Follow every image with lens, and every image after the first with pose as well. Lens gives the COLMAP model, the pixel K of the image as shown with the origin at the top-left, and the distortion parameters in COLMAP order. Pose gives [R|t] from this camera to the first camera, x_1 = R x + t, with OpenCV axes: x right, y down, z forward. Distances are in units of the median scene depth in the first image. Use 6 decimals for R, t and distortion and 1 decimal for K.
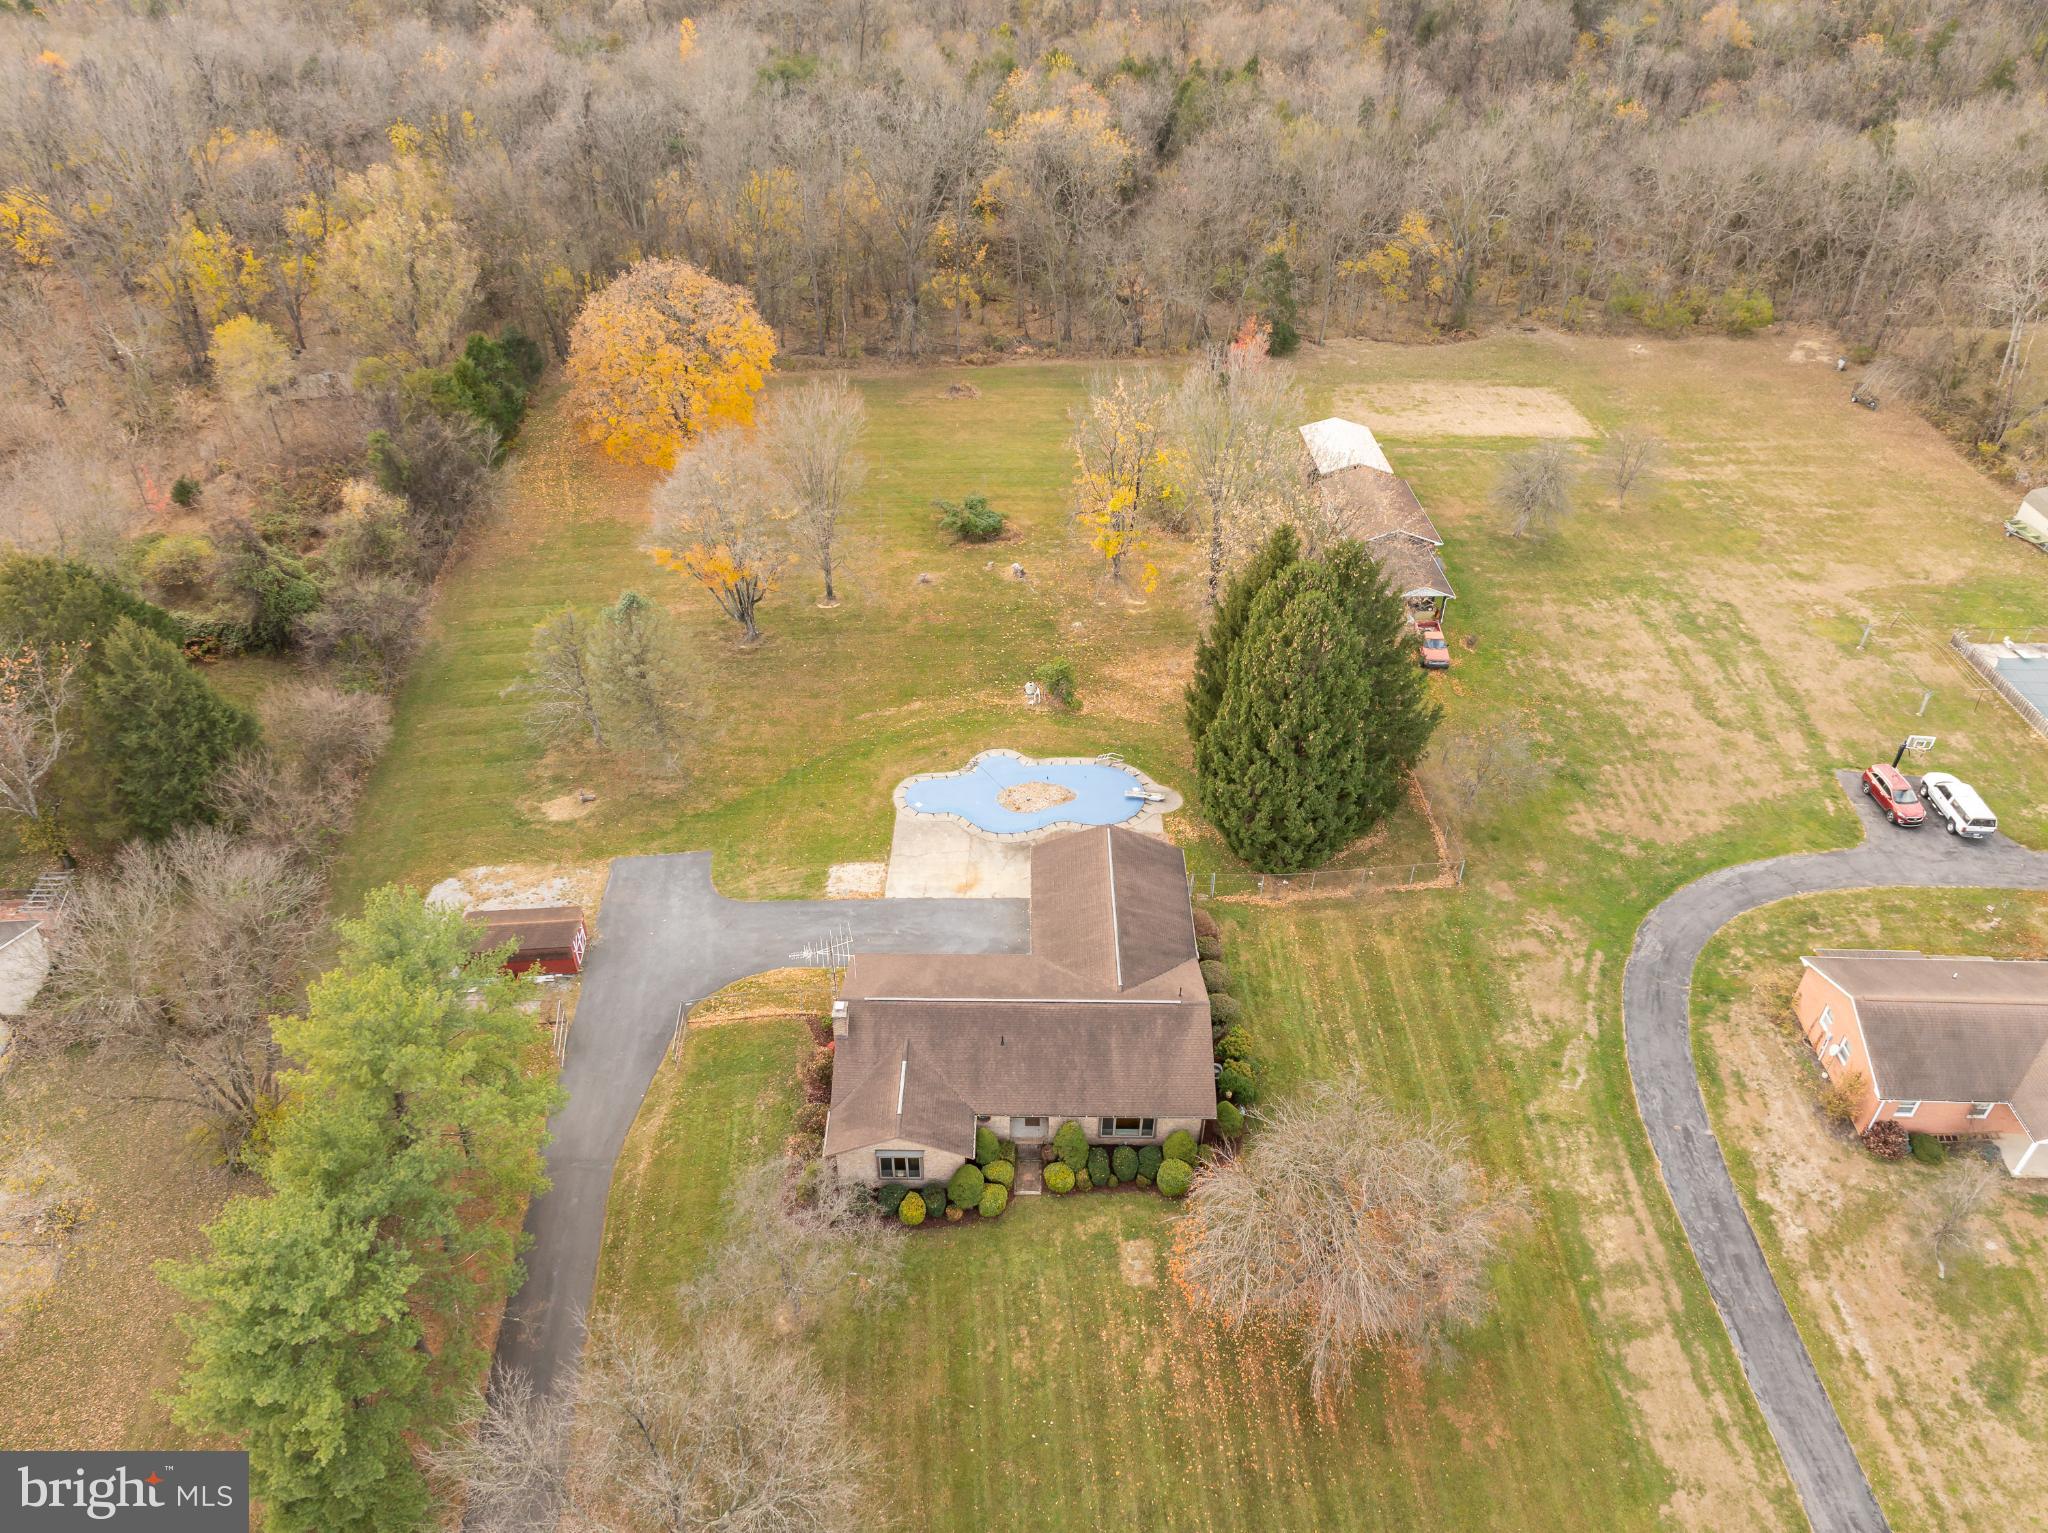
lens RADIAL K [[1453.3, 0, 1027.4], [0, 1453.3, 760.7], [0, 0, 1]] dist [-0.037889, 0.003046]
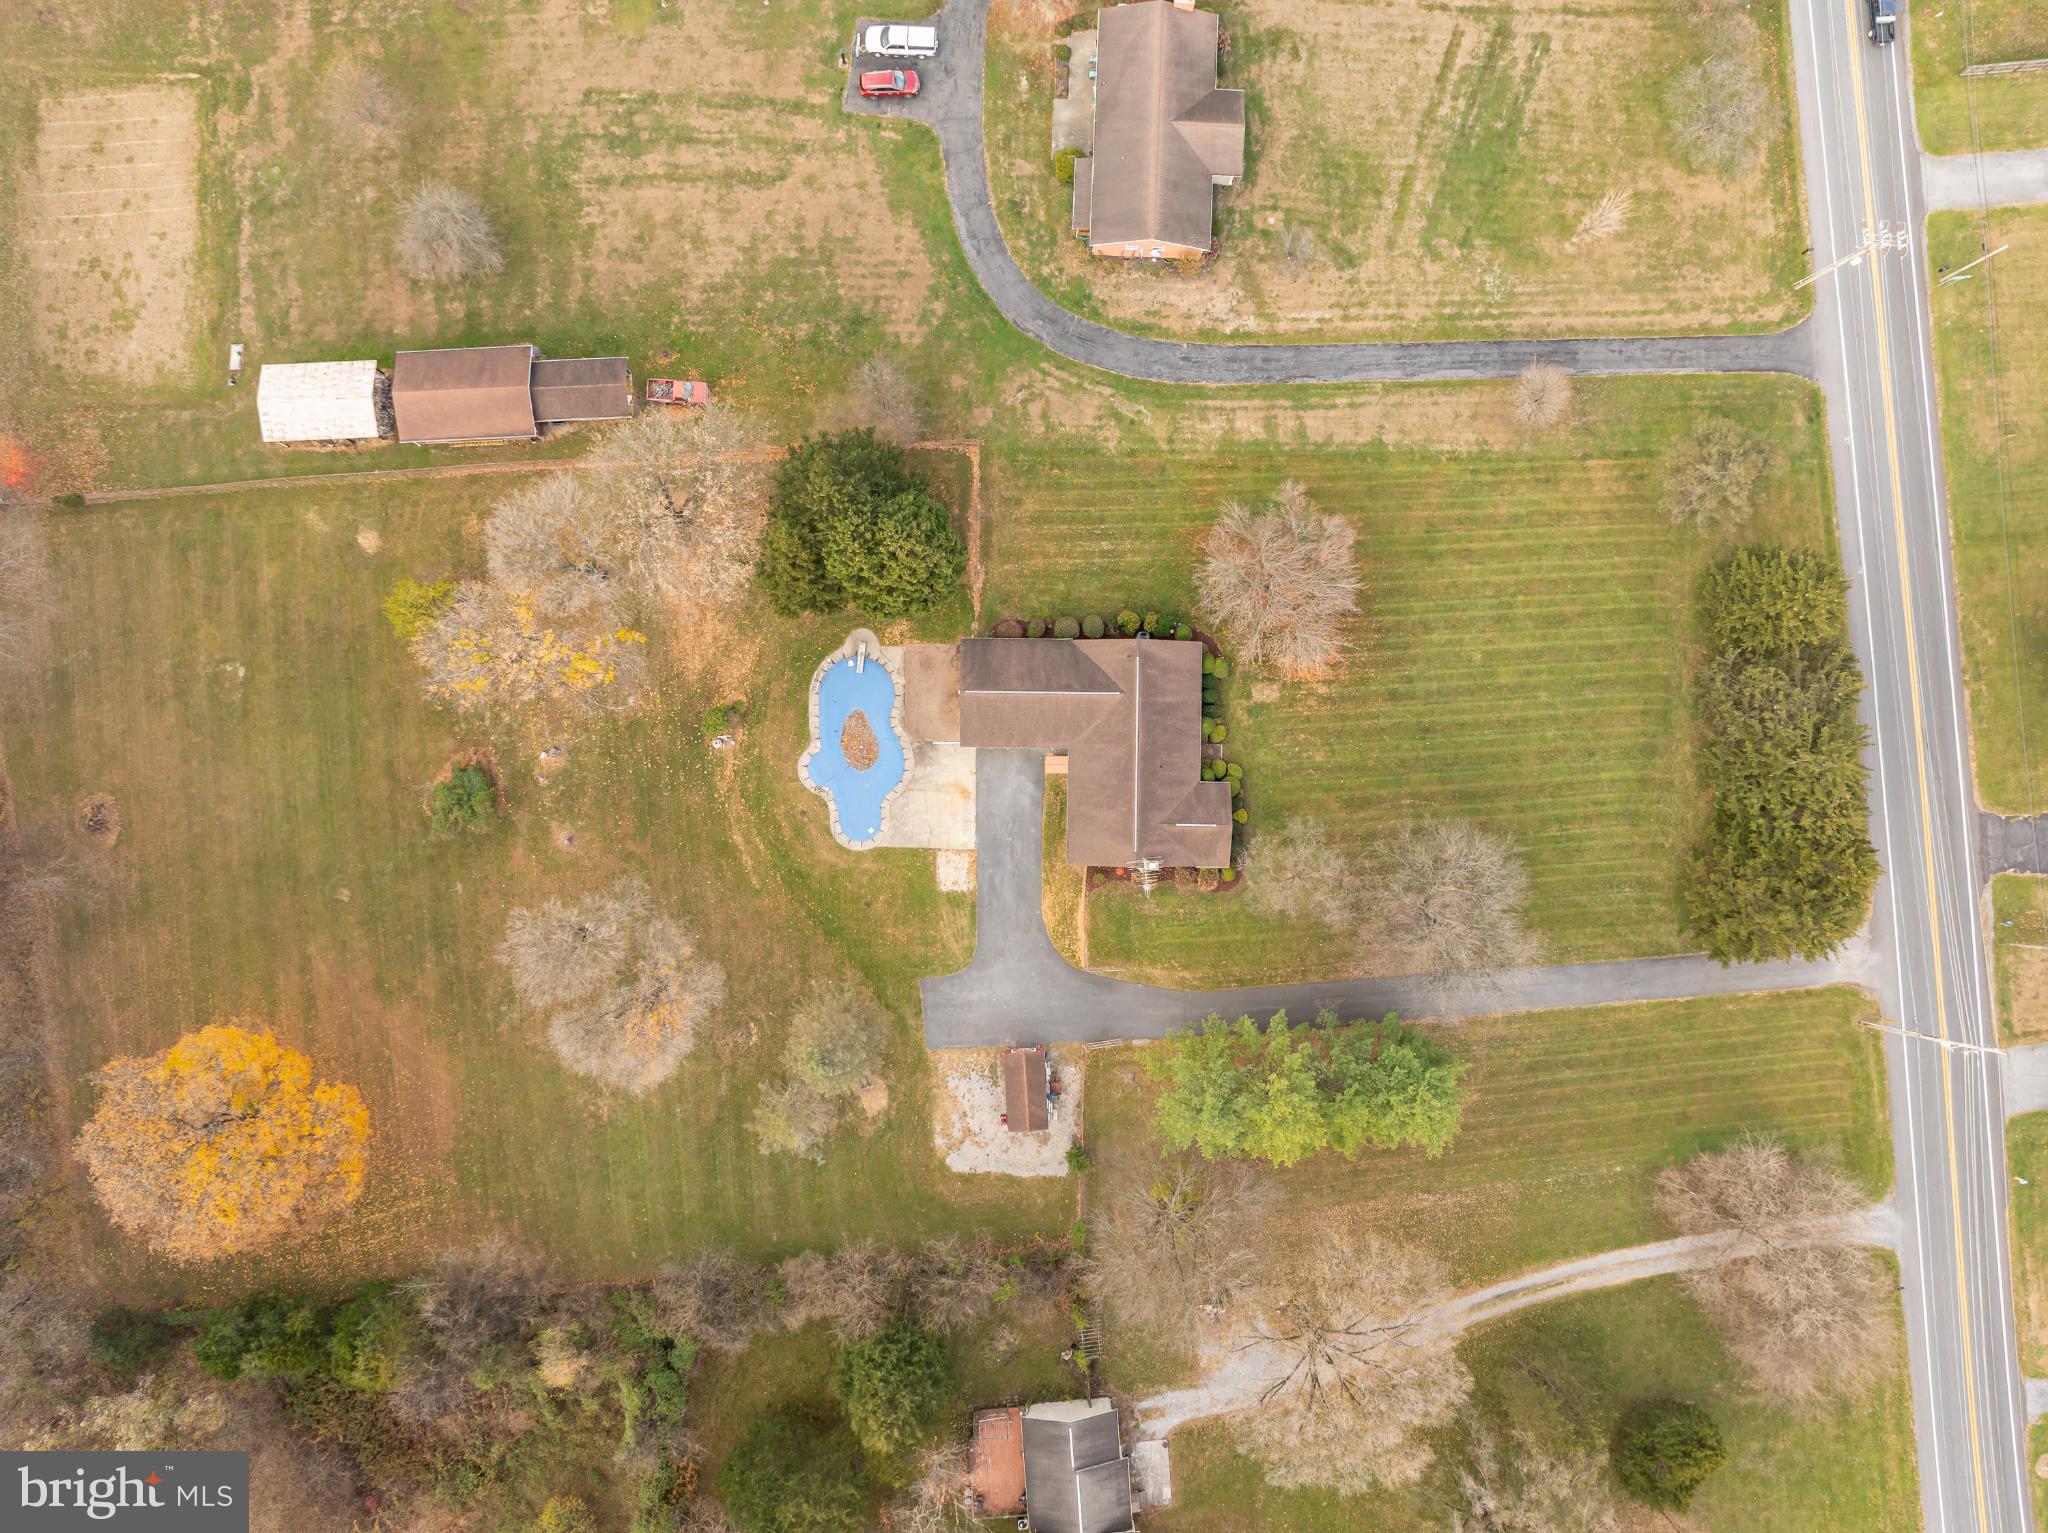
lens RADIAL K [[1453.3, 0, 1031.9], [0, 1453.3, 760.8], [0, 0, 1]] dist [-0.037889, 0.003046]
pose [[0.011946, -0.999818, -0.014895, 0.011494], [0.586926, -0.005049, 0.809625, -1.127953], [-0.809553, -0.018415, 0.586758, 0.133014]]
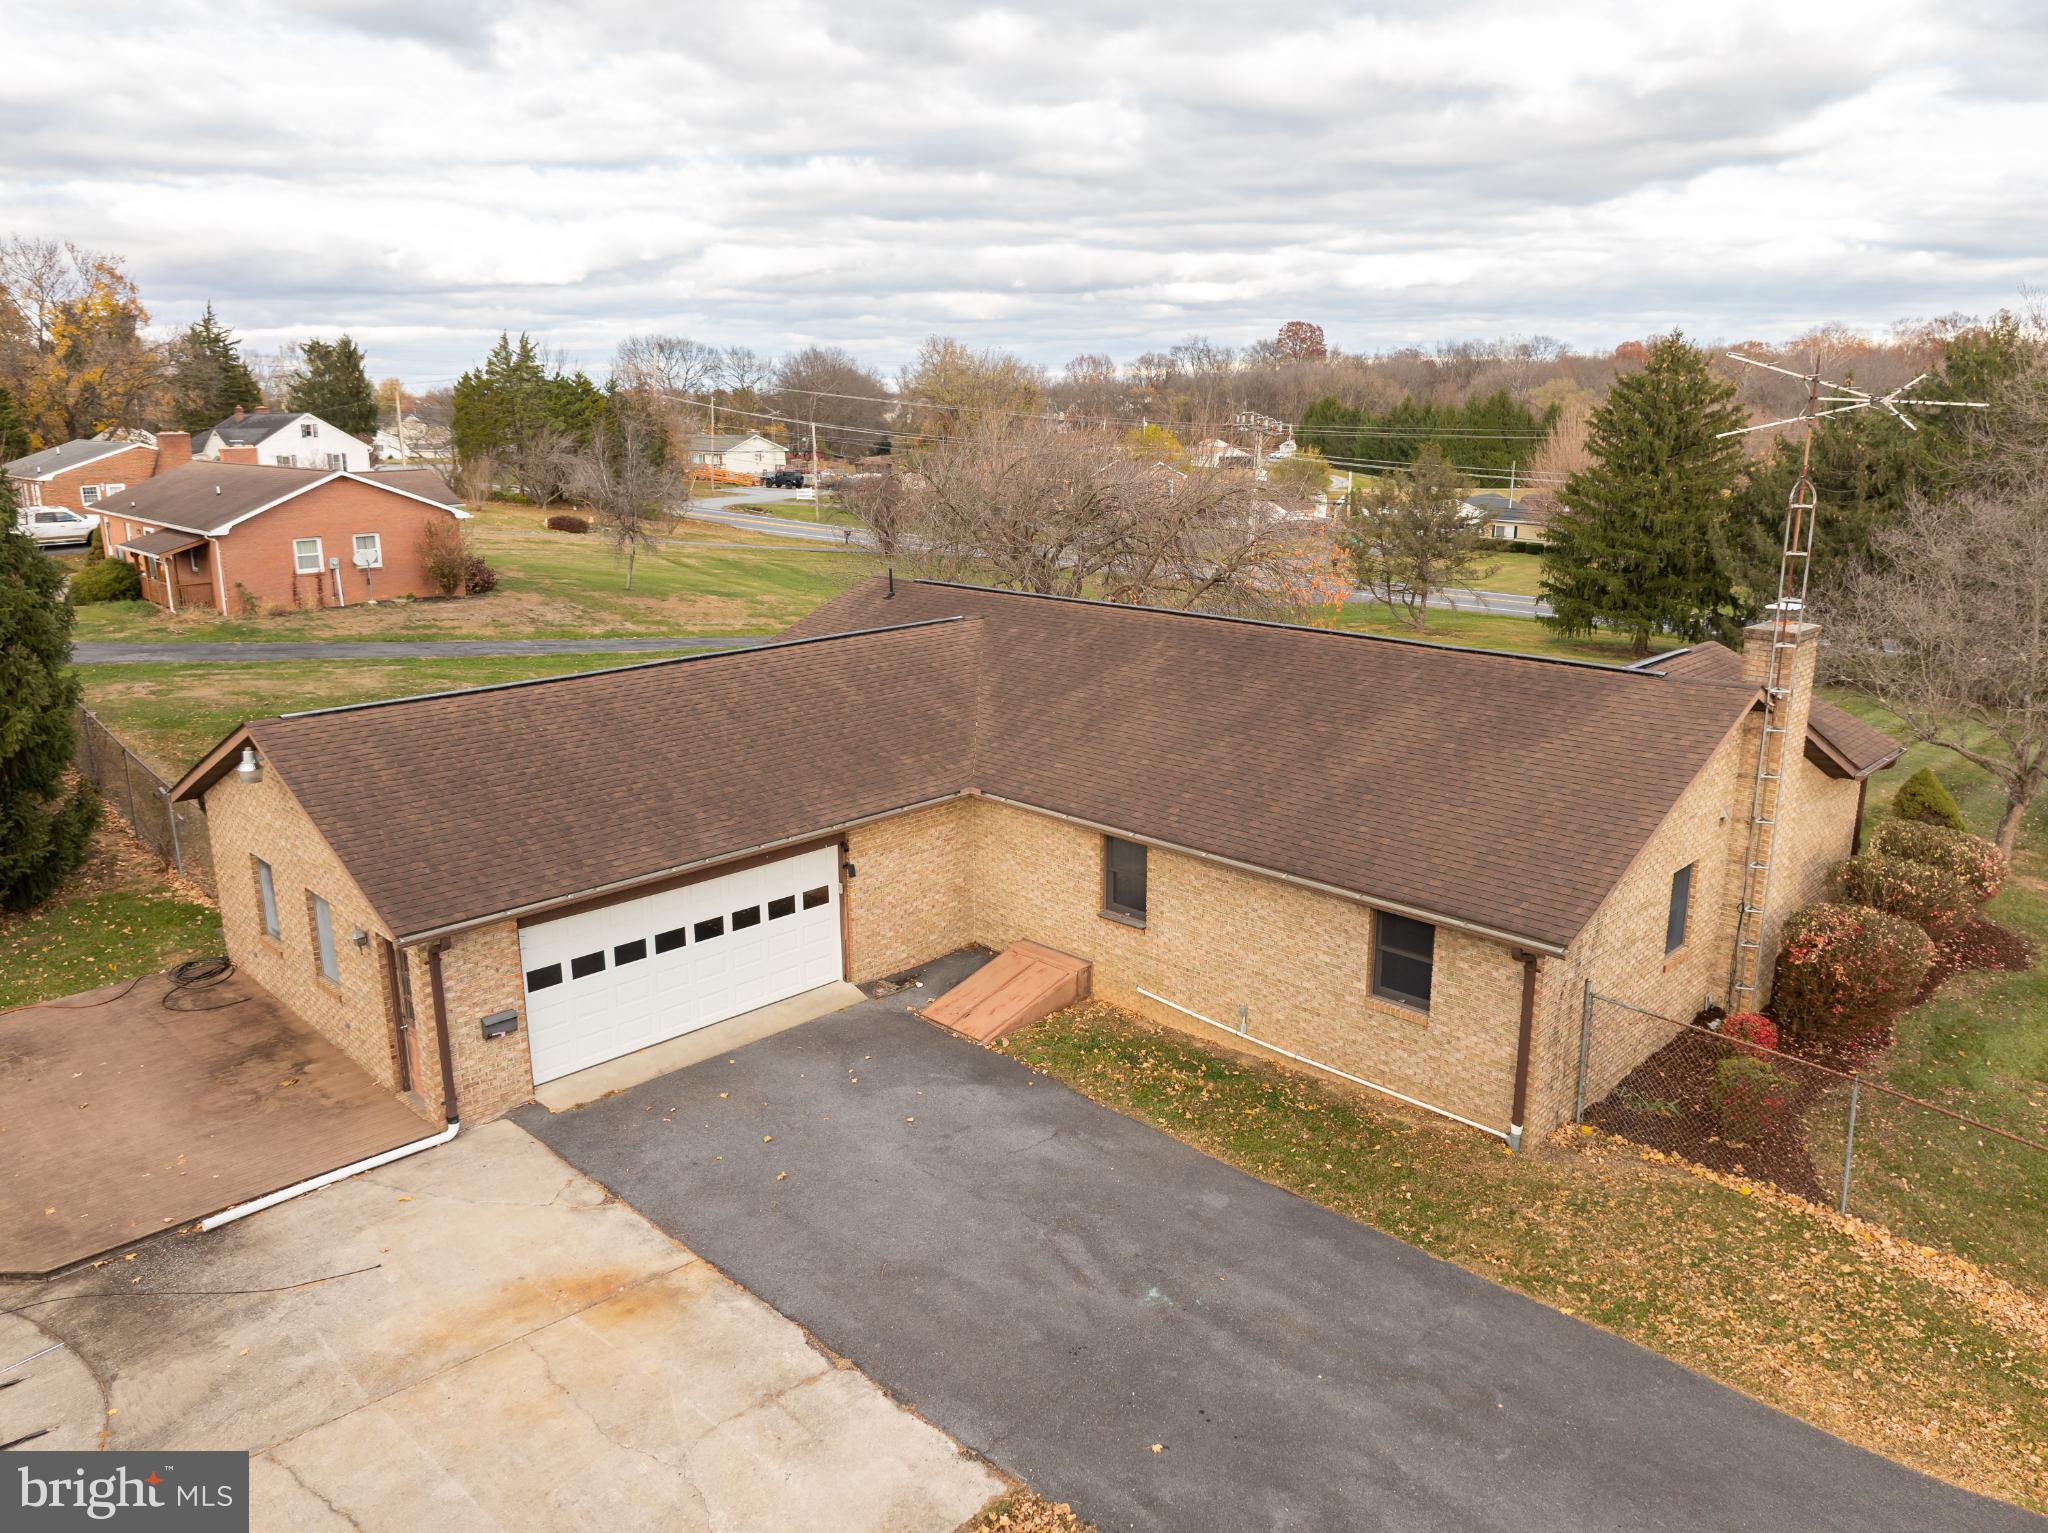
lens RADIAL K [[1453.3, 0, 1022.6], [0, 1453.3, 756.5], [0, 0, 1]] dist [-0.037889, 0.003046]
pose [[-0.709765, -0.179932, 0.681072, -0.200372], [0.418575, 0.669917, 0.613194, -0.043418], [-0.566594, 0.720303, -0.400168, 1.104913]]
